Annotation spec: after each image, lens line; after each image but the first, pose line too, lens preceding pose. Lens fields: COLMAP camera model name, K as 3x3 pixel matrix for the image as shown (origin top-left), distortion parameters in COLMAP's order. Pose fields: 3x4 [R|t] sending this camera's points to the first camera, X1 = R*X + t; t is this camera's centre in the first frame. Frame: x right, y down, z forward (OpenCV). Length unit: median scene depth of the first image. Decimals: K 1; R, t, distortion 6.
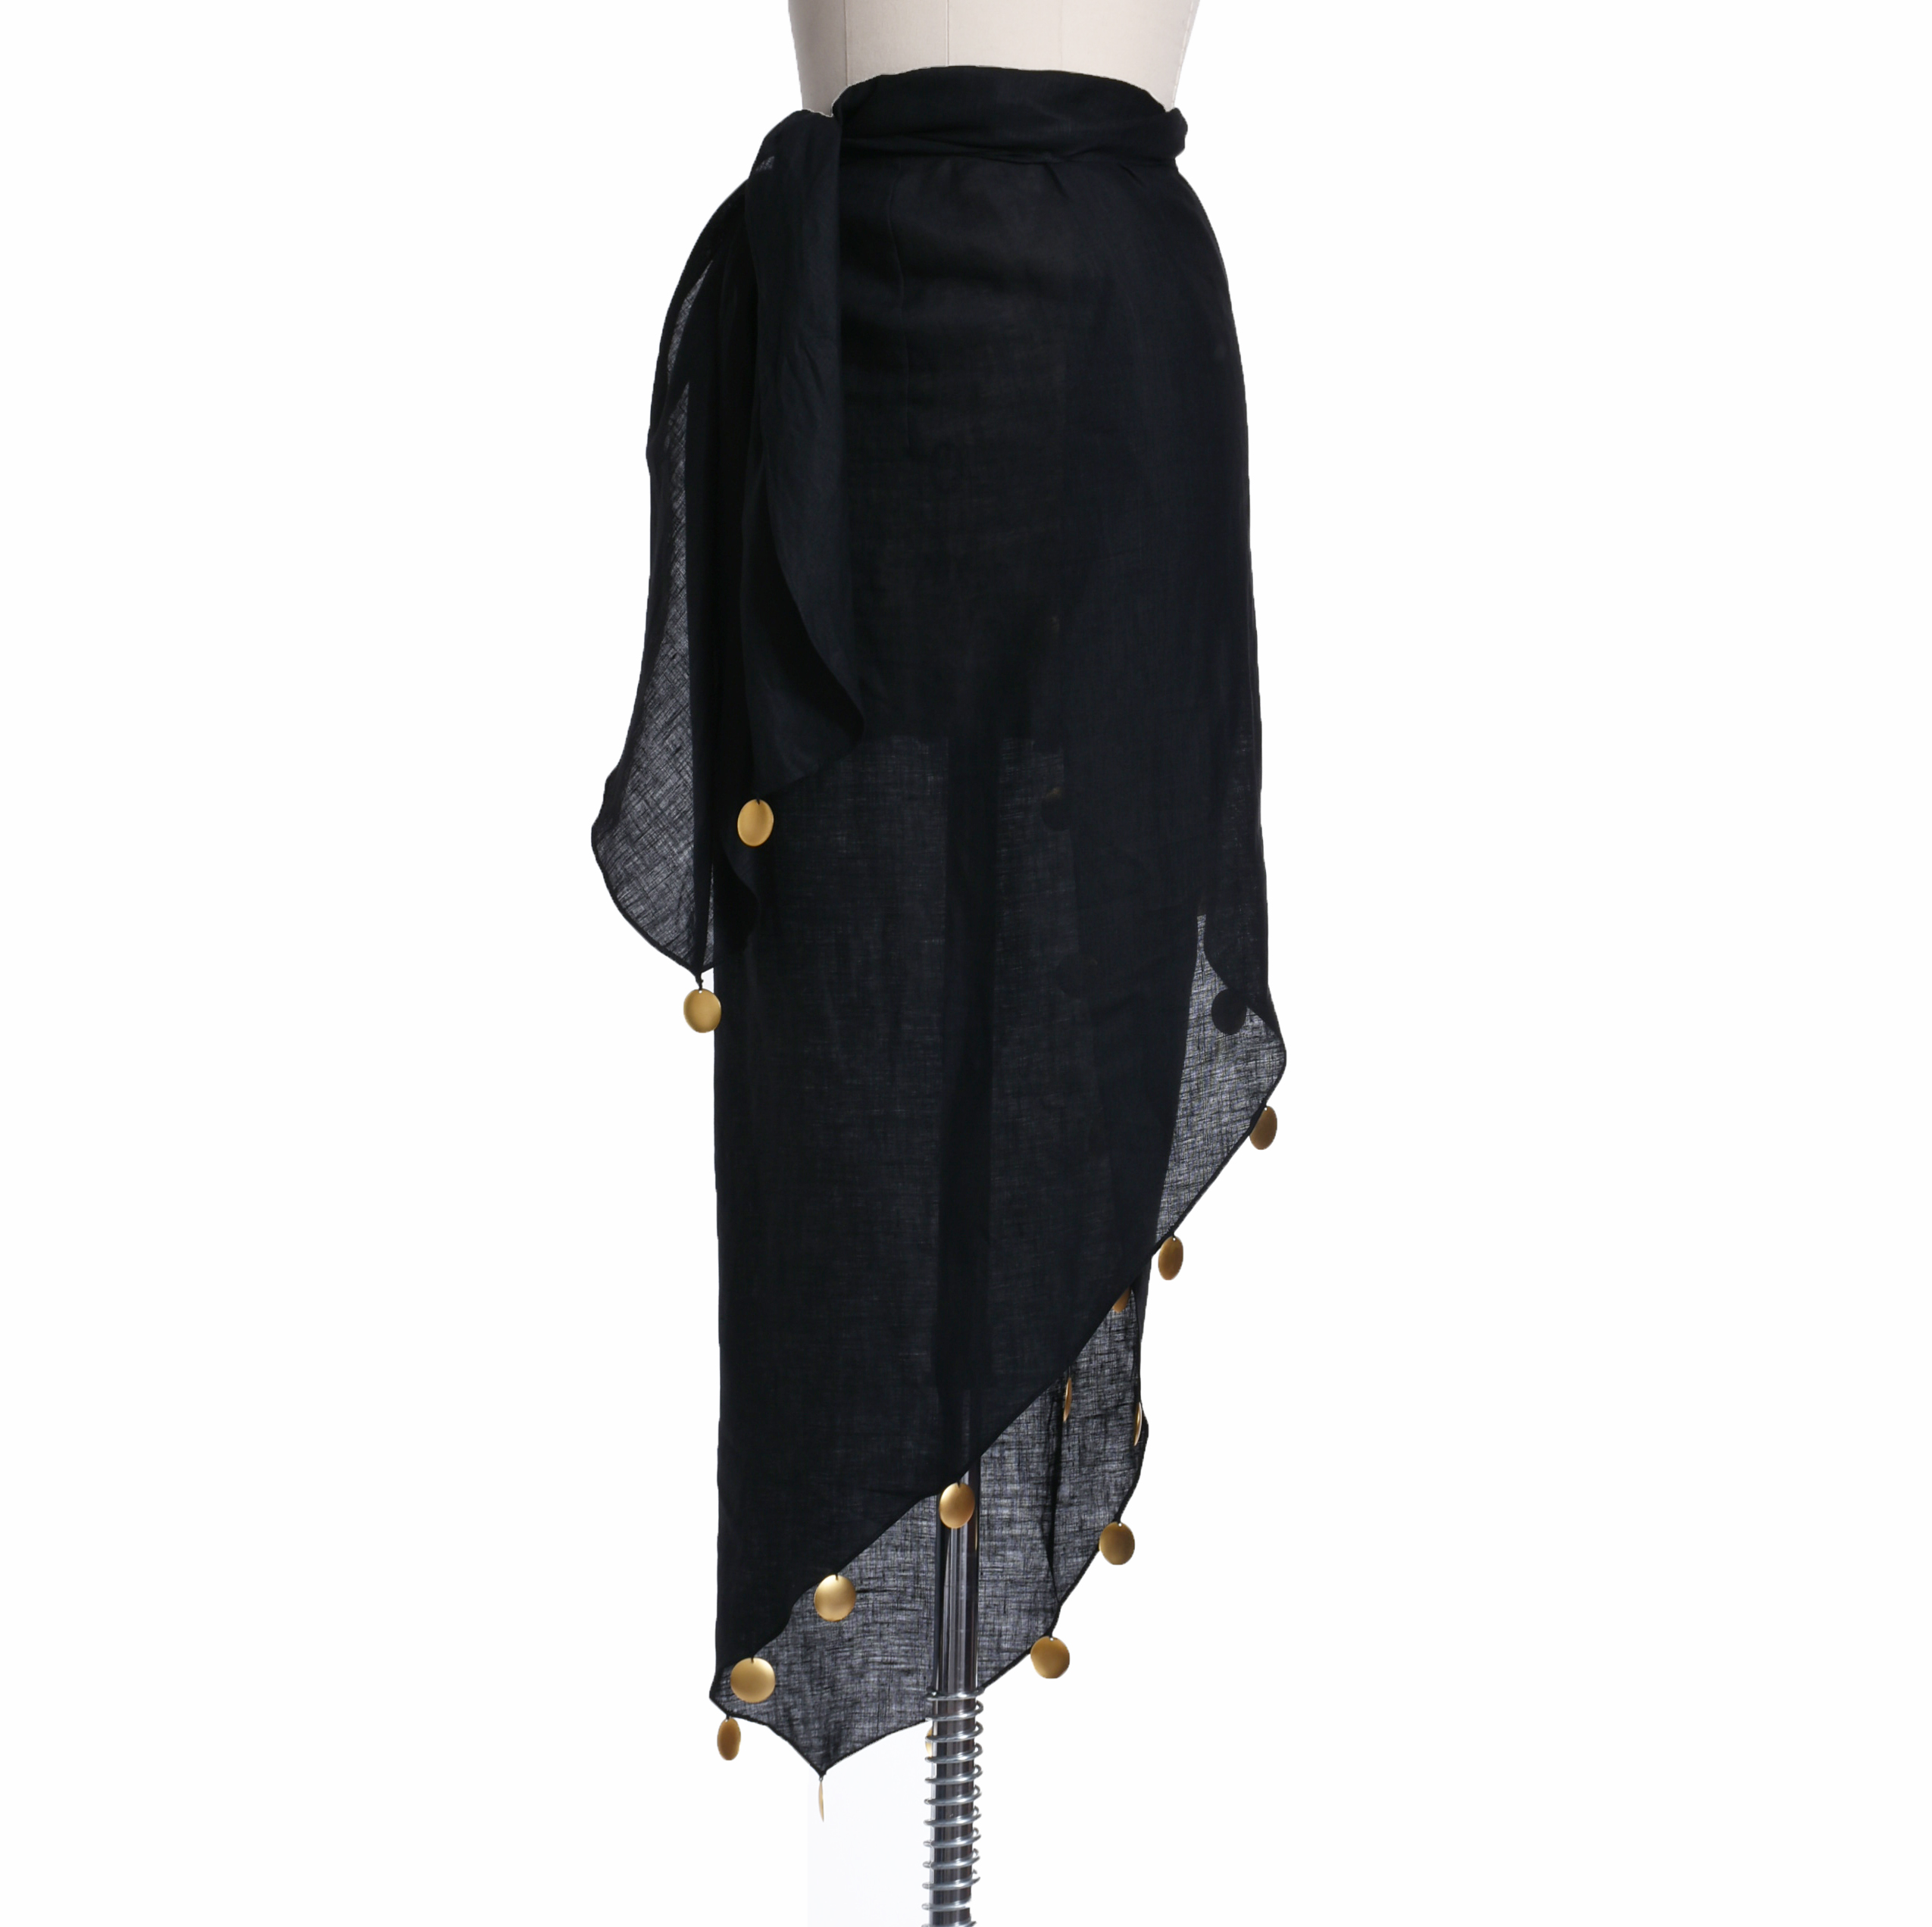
lens RADIAL K [[5788.1, 0, 966.0], [0, 5788.1, 963.5], [0, 0, 1]] dist [0.020460, 0.393294]
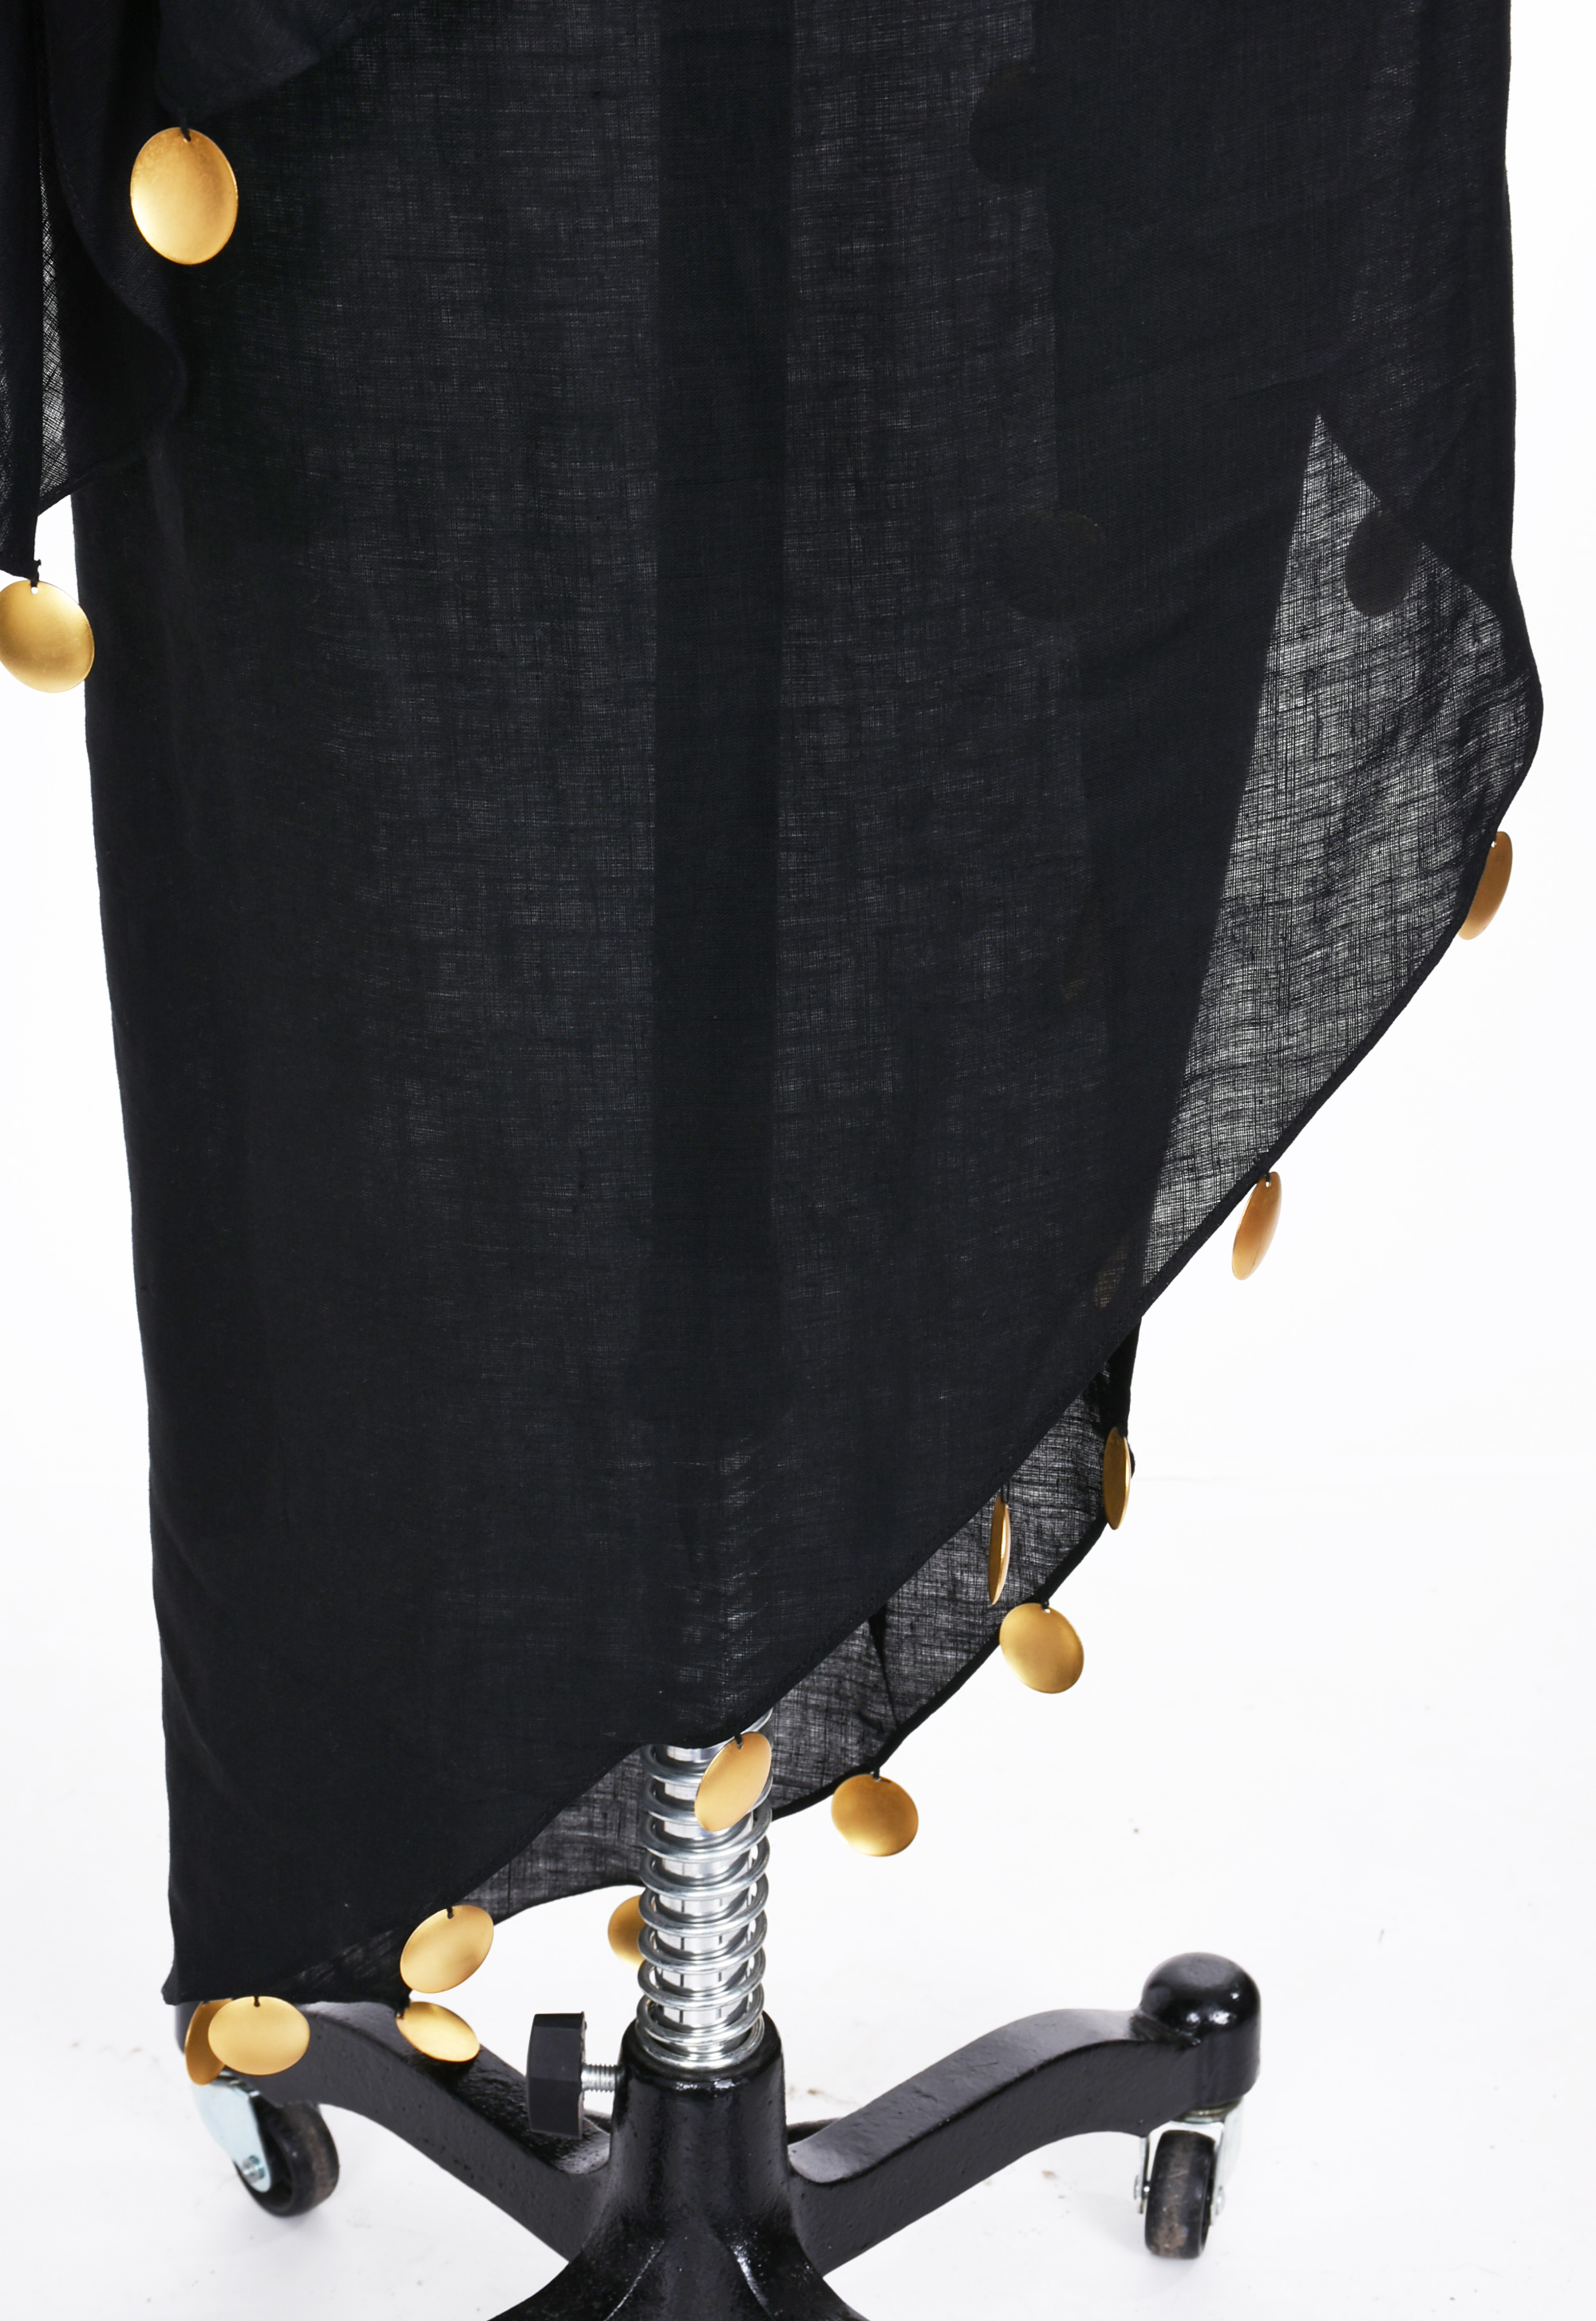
lens RADIAL K [[4432.9, 0, 798.0], [0, 4432.9, 1160.5], [0, 0, 1]] dist [0.030681, -0.051860]
pose [[0.994106, -0.043948, 0.099107, -0.027032], [0.004620, 0.930496, 0.366272, -0.067044], [-0.108316, -0.363655, 0.925215, 0.718531]]
